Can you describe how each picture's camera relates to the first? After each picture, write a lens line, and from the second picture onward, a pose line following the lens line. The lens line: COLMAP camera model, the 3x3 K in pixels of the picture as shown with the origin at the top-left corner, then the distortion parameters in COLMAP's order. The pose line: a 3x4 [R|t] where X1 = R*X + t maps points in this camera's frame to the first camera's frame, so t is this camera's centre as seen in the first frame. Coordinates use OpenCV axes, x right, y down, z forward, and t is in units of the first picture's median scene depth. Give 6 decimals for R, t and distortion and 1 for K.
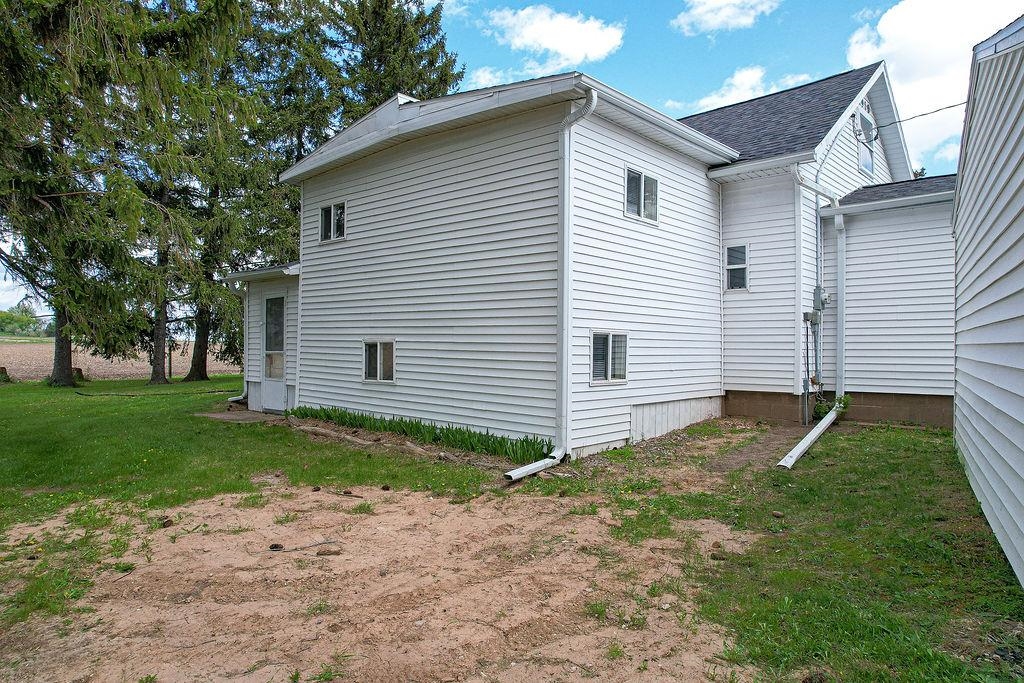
lens RADIAL K [[642.7, 0, 512.0], [0, 642.7, 341.5], [0, 0, 1]] dist [-0.059131, 0.045652]
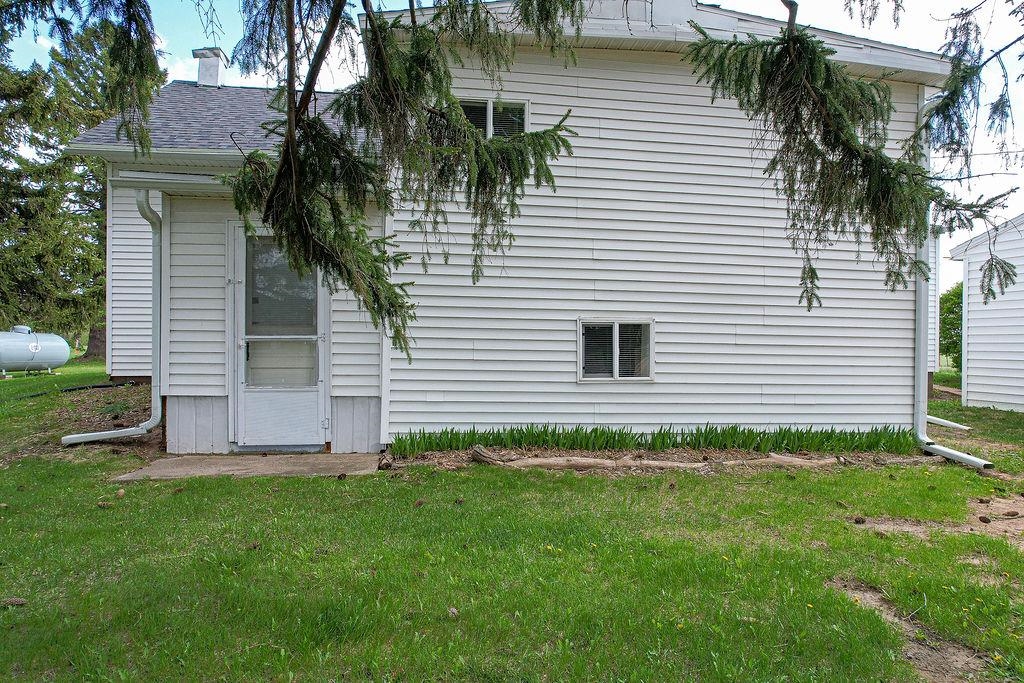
lens RADIAL K [[642.7, 0, 512.0], [0, 642.7, 341.5], [0, 0, 1]] dist [-0.059131, 0.045652]
pose [[0.659185, 0.018995, 0.751741, -0.351483], [-0.009161, 0.999810, -0.017230, 0.015121], [-0.751925, 0.004471, 0.659233, 0.275187]]
